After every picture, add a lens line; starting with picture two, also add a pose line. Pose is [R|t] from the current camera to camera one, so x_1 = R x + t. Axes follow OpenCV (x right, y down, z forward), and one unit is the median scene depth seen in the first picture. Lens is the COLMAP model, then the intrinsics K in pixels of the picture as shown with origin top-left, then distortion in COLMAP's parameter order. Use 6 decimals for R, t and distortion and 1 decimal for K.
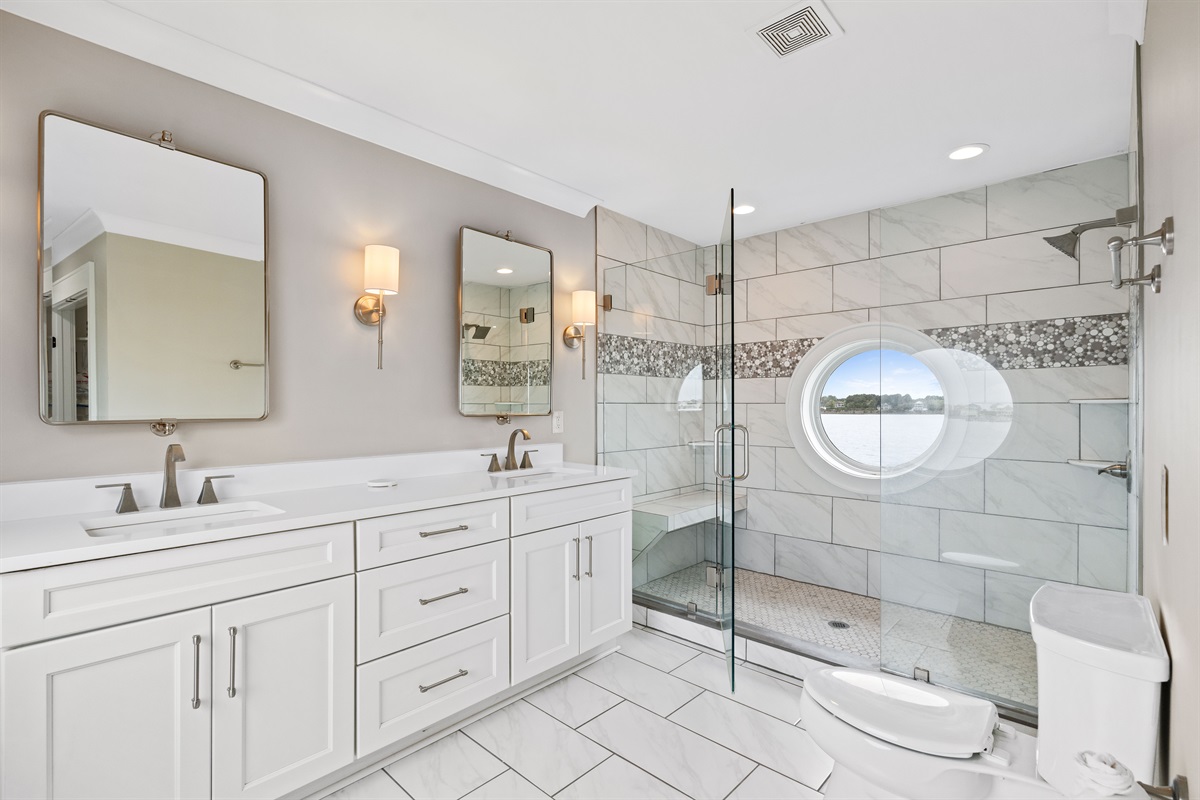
lens RADIAL K [[548.1, 0, 600.0], [0, 548.1, 400.0], [0, 0, 1]] dist [-0.000543, -0.000156]
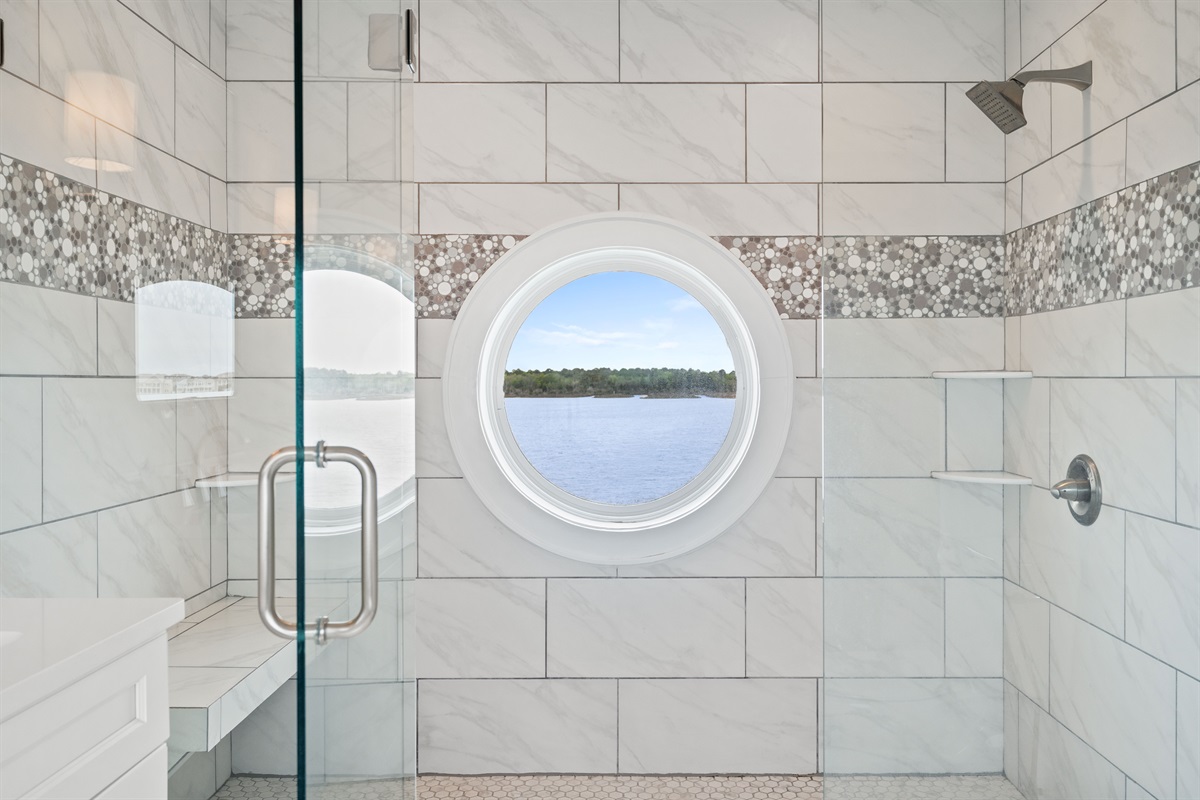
lens RADIAL K [[946.7, 0, 602.2], [0, 946.7, 383.3], [0, 0, 1]] dist [0.000813, -0.000848]
pose [[0.731362, -0.000582, 0.681989, -0.110341], [-0.004176, 0.999977, 0.005331, 0.007210], [-0.681977, -0.006747, 0.731343, 0.452274]]
